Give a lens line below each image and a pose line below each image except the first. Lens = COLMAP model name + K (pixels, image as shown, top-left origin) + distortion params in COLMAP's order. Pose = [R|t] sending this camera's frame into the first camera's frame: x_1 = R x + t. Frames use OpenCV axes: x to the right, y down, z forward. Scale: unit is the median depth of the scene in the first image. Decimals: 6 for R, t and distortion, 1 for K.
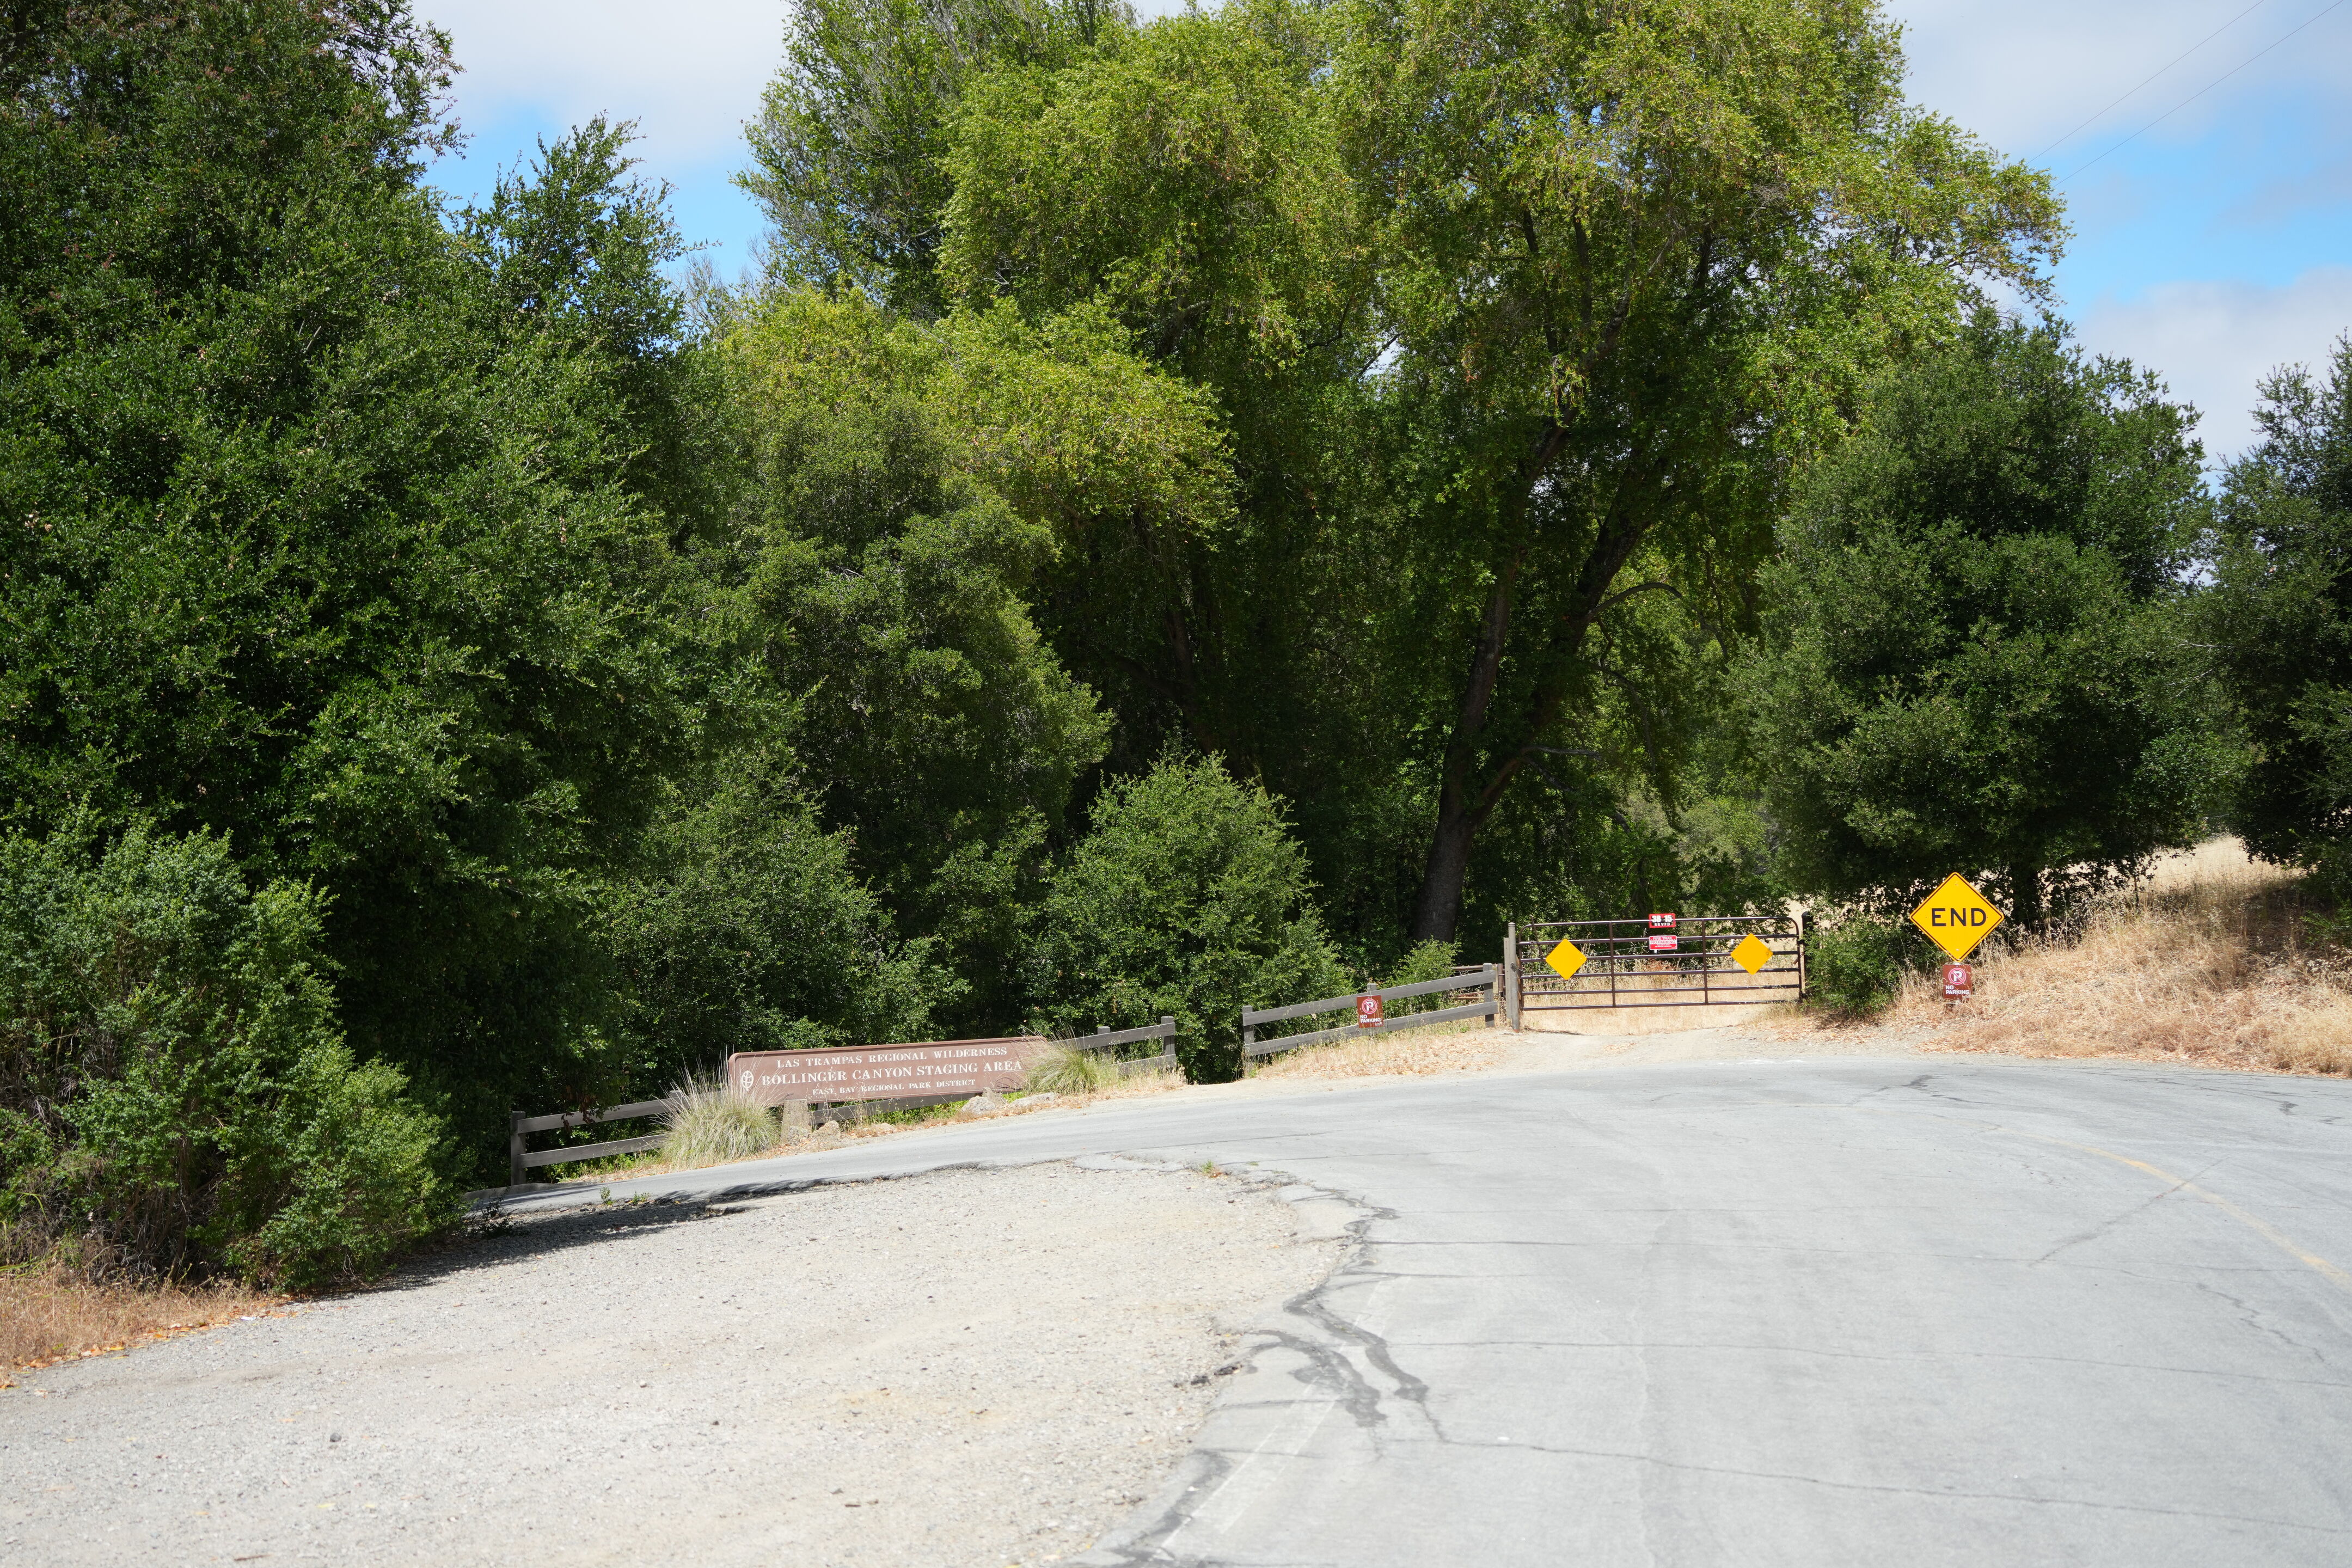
lens RADIAL K [[3450.5, 0, 1176.0], [0, 3450.5, 784.0], [0, 0, 1]] dist [0.026988, 0.402328]
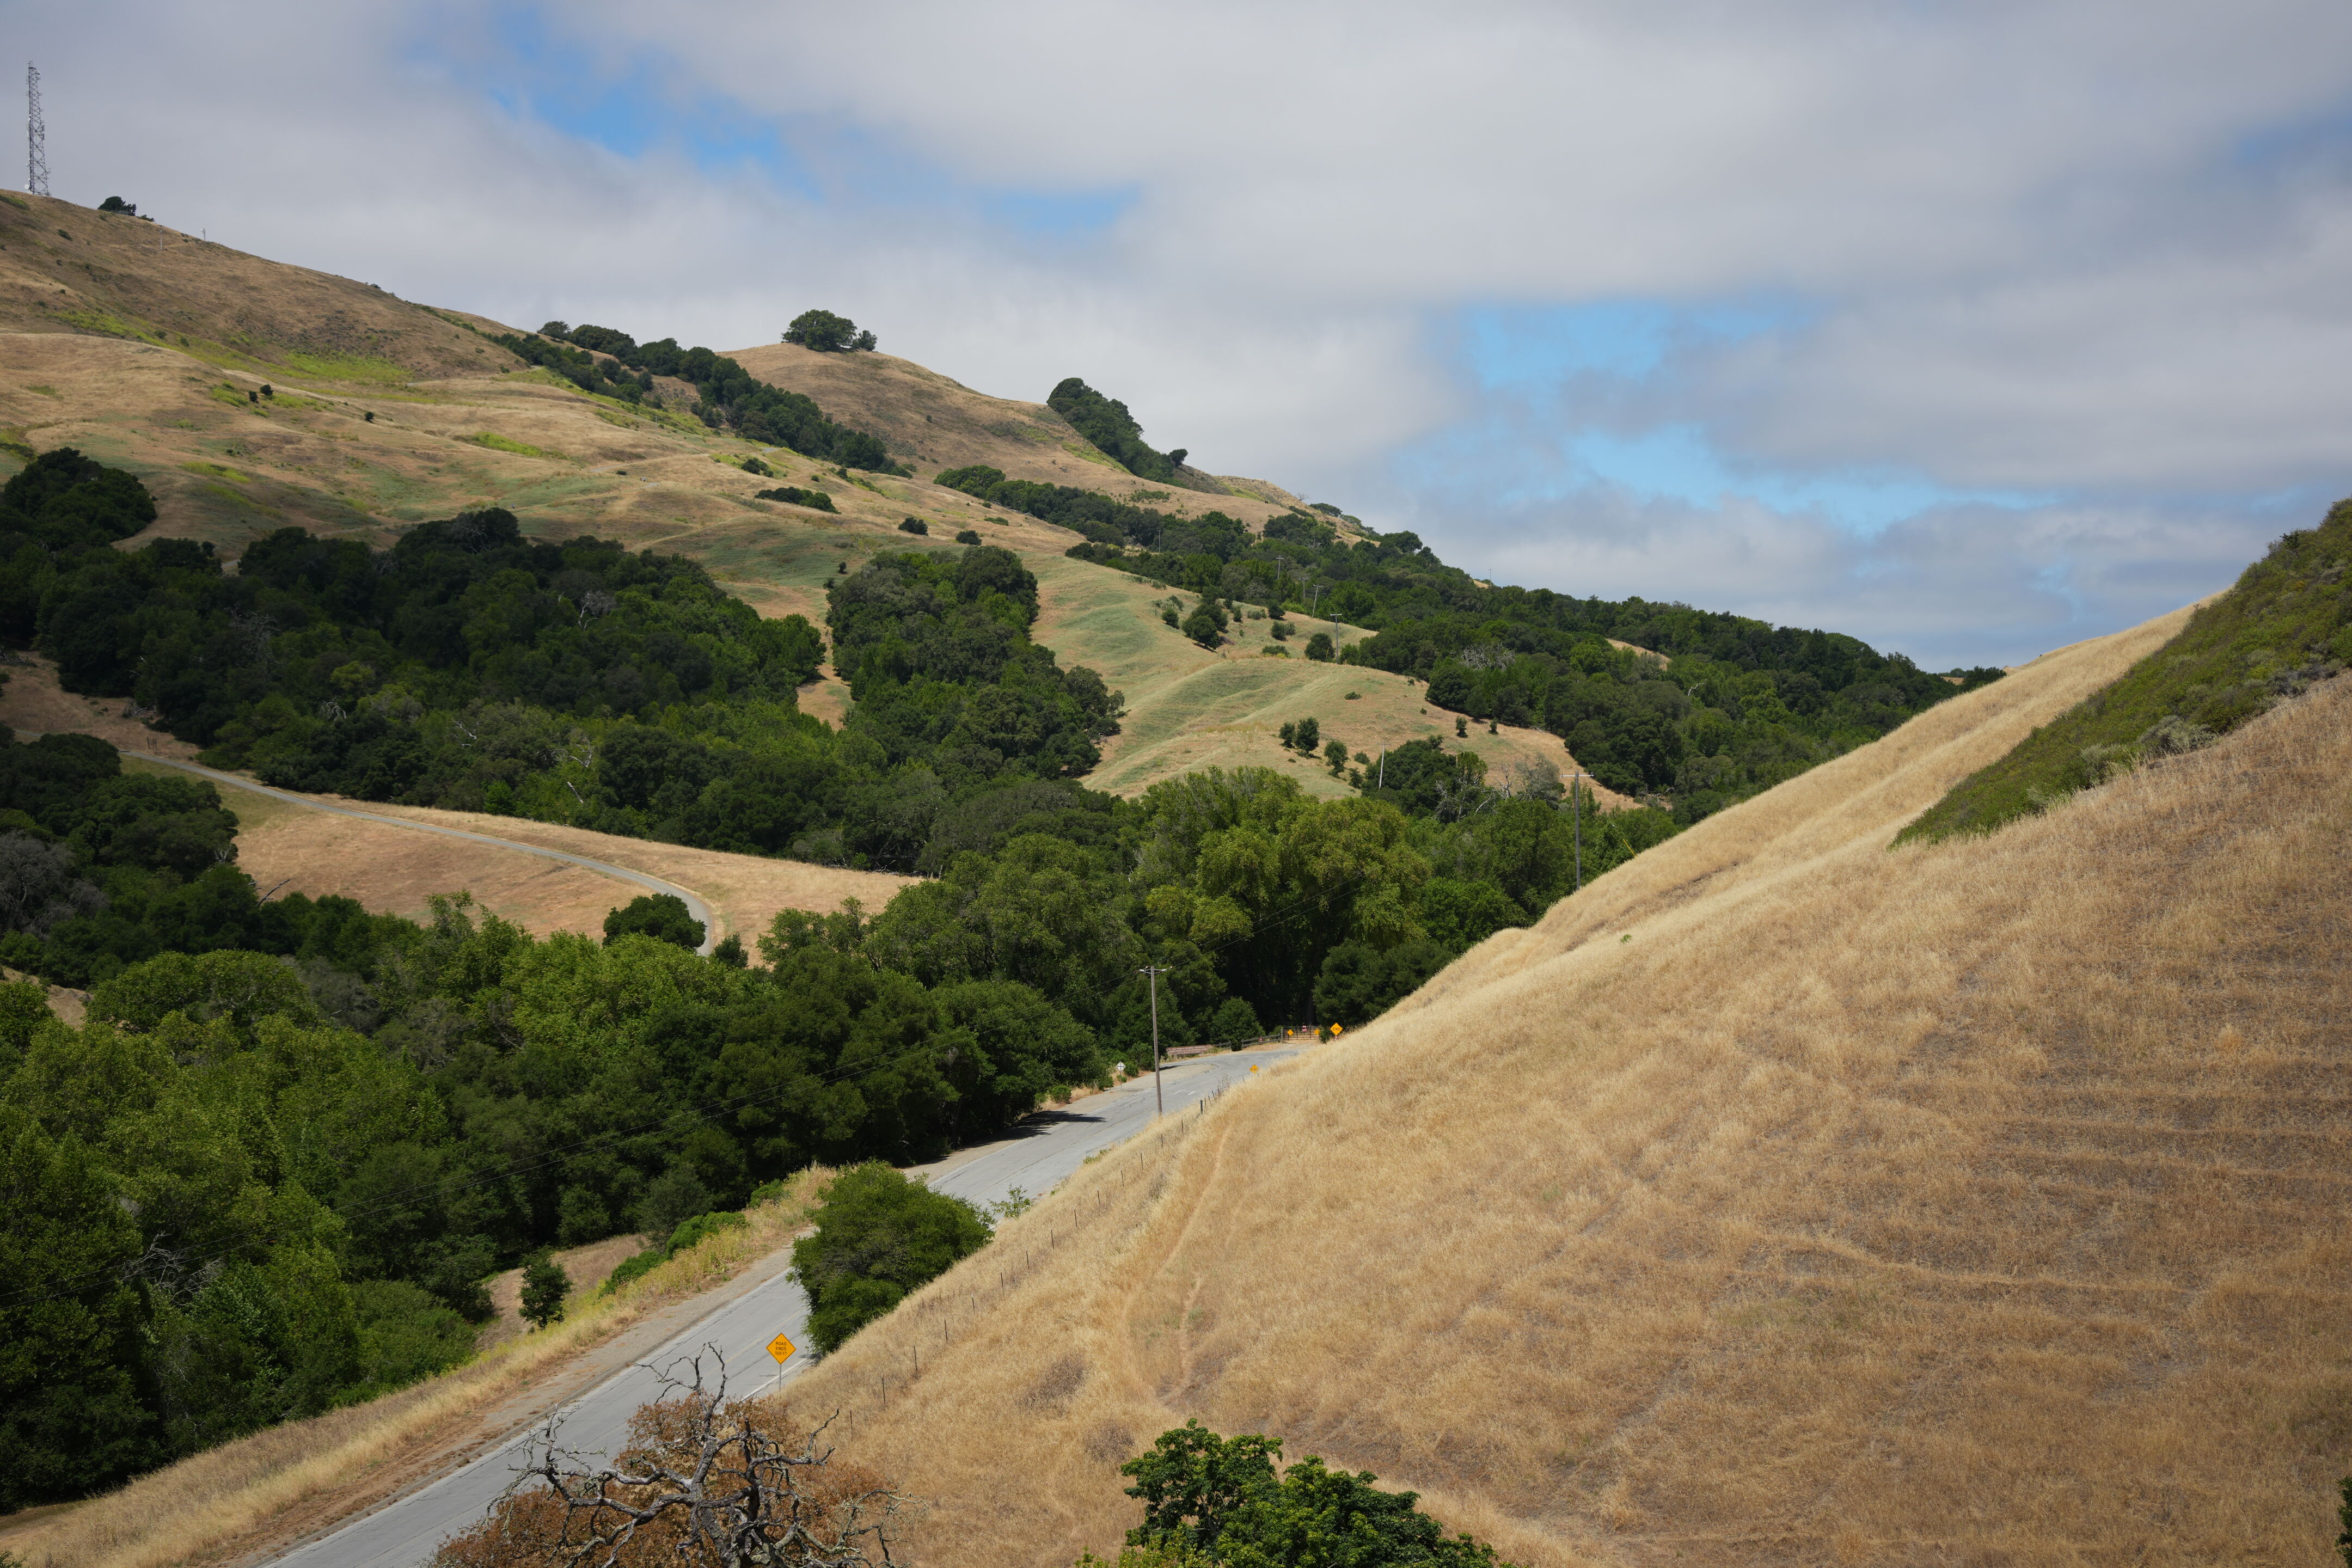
lens RADIAL K [[3450.5, 0, 1176.0], [0, 3450.5, 784.0], [0, 0, 1]] dist [0.026988, 0.402328]
pose [[0.996295, -0.009200, -0.085512, 0.458233], [0.011951, 0.999425, 0.031716, -0.626193], [0.085171, -0.032620, 0.995832, -5.492933]]
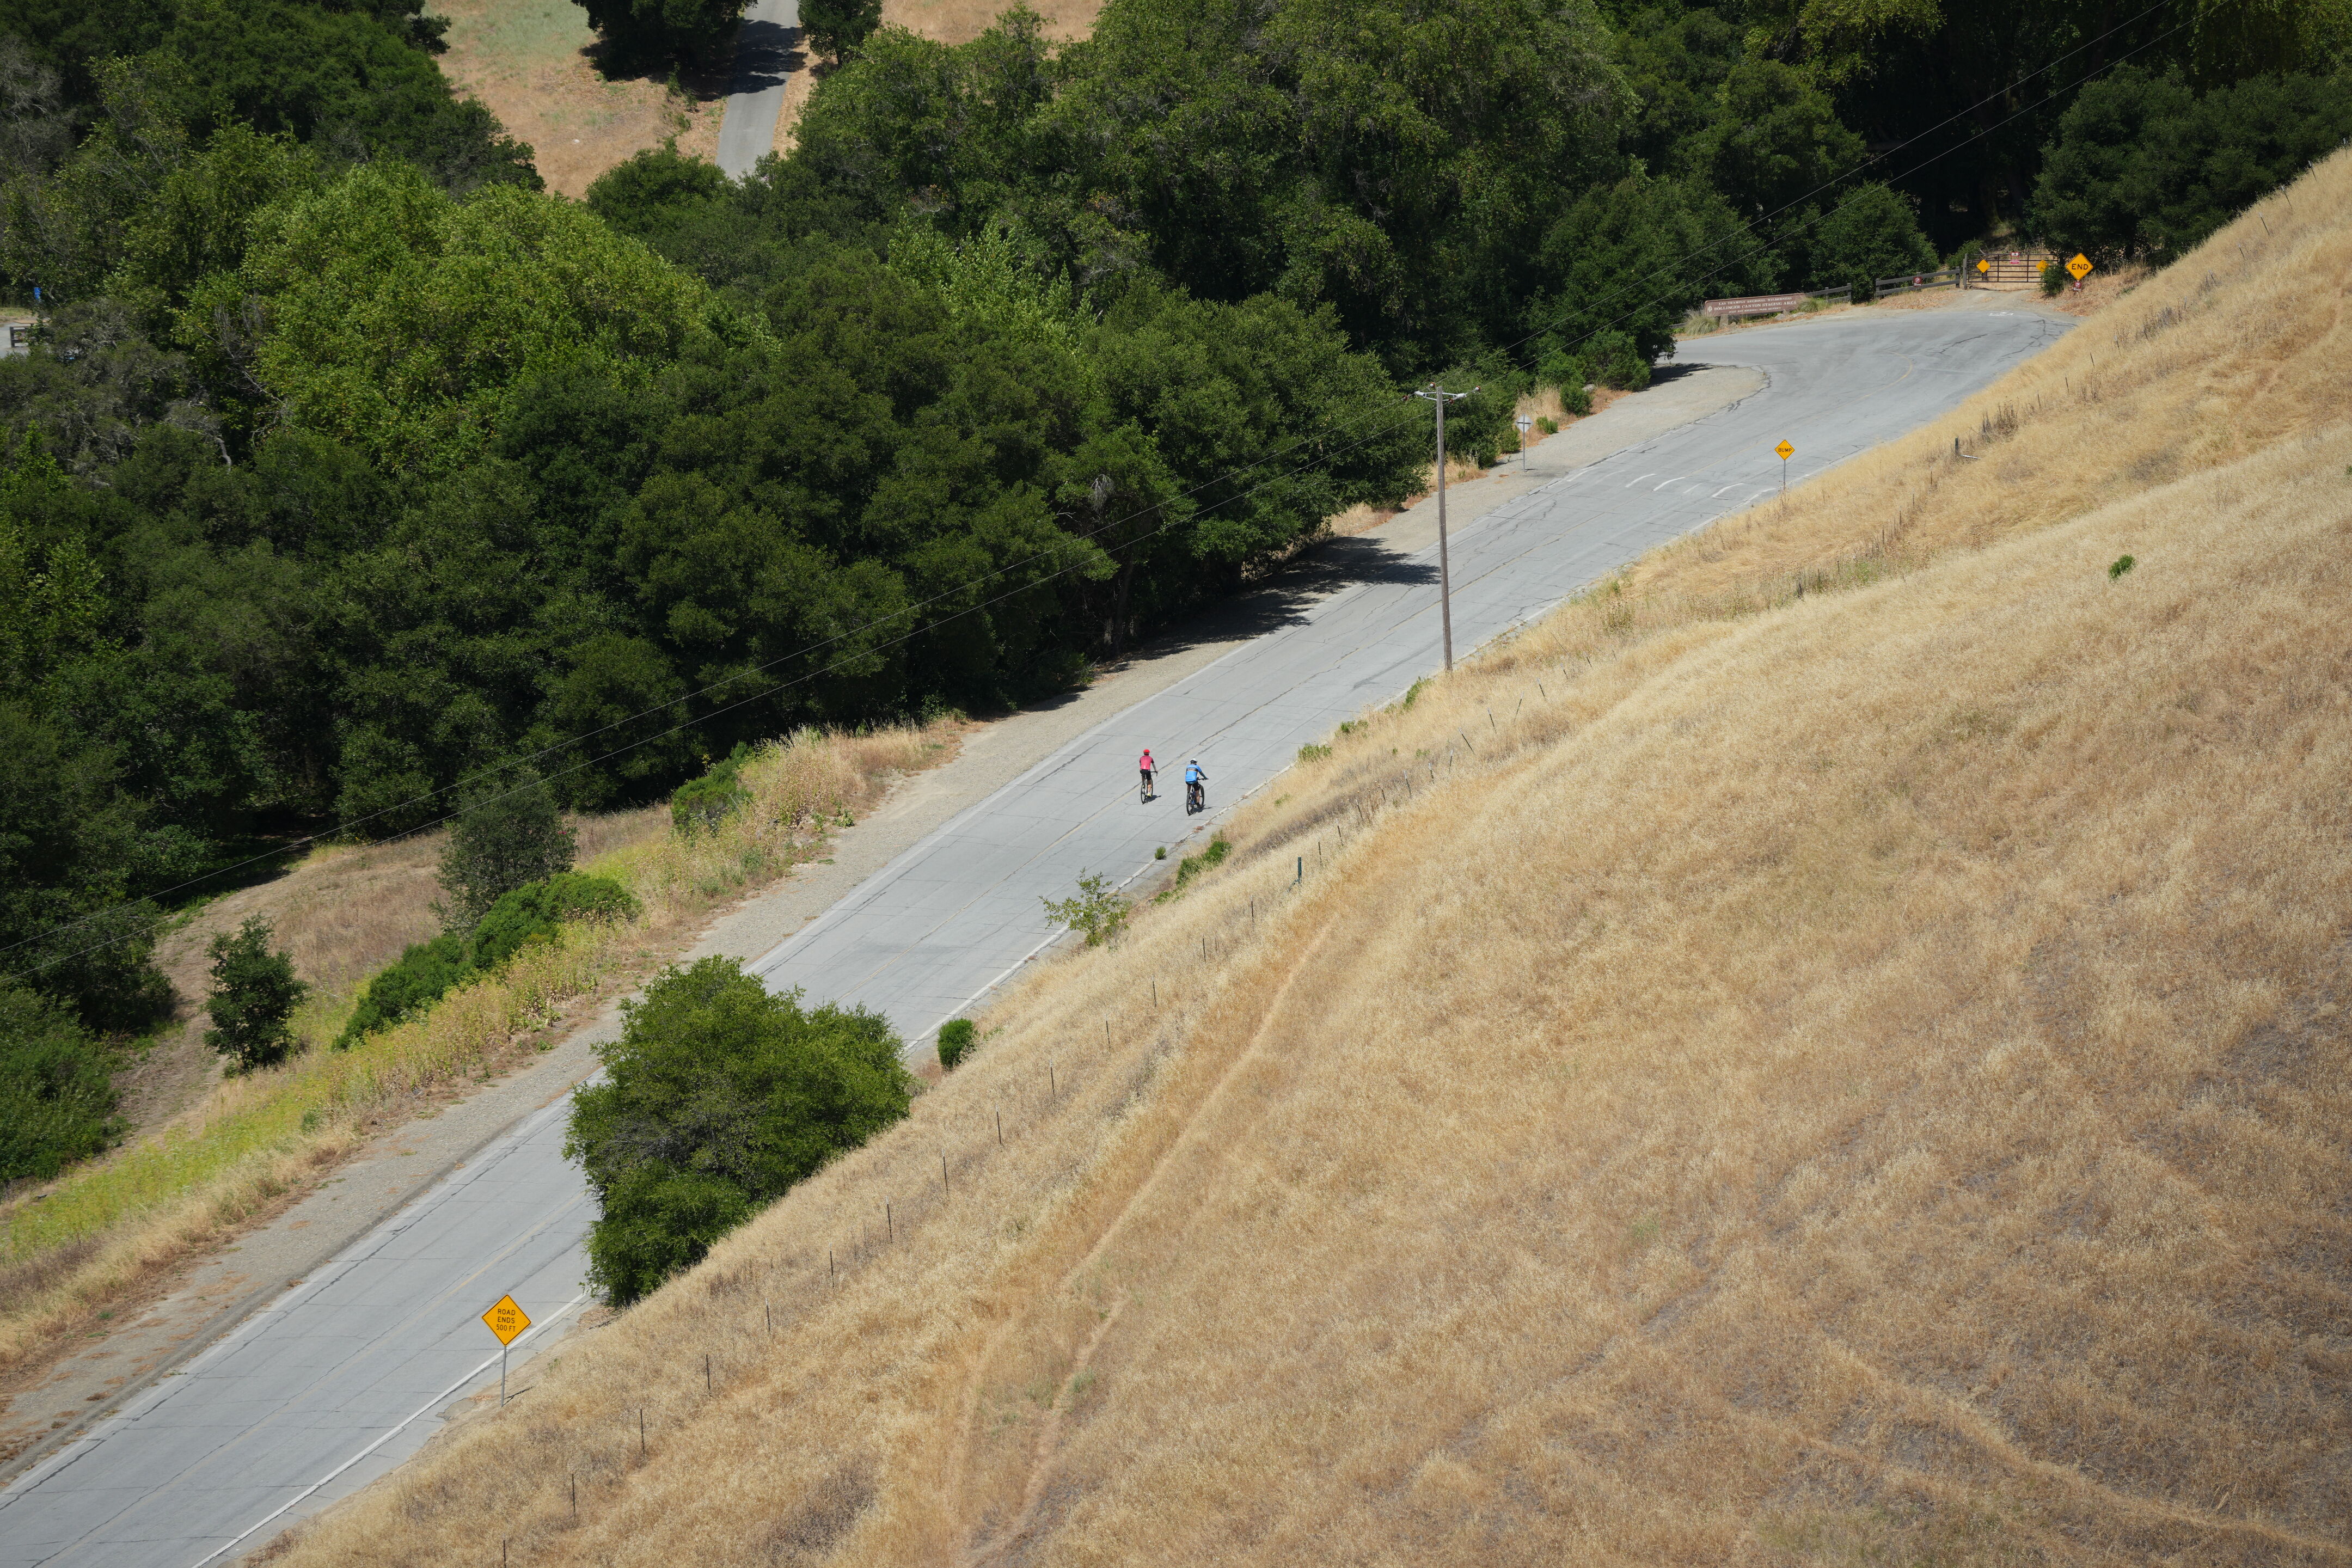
lens RADIAL K [[8425.5, 0, 1176.0], [0, 8425.5, 784.0], [0, 0, 1]] dist [1.146017, 30.382261]
pose [[0.977478, 0.046111, -0.205937, 0.996328], [0.001363, 0.974438, 0.224652, -1.205270], [0.211032, -0.219873, 0.952429, -6.461086]]
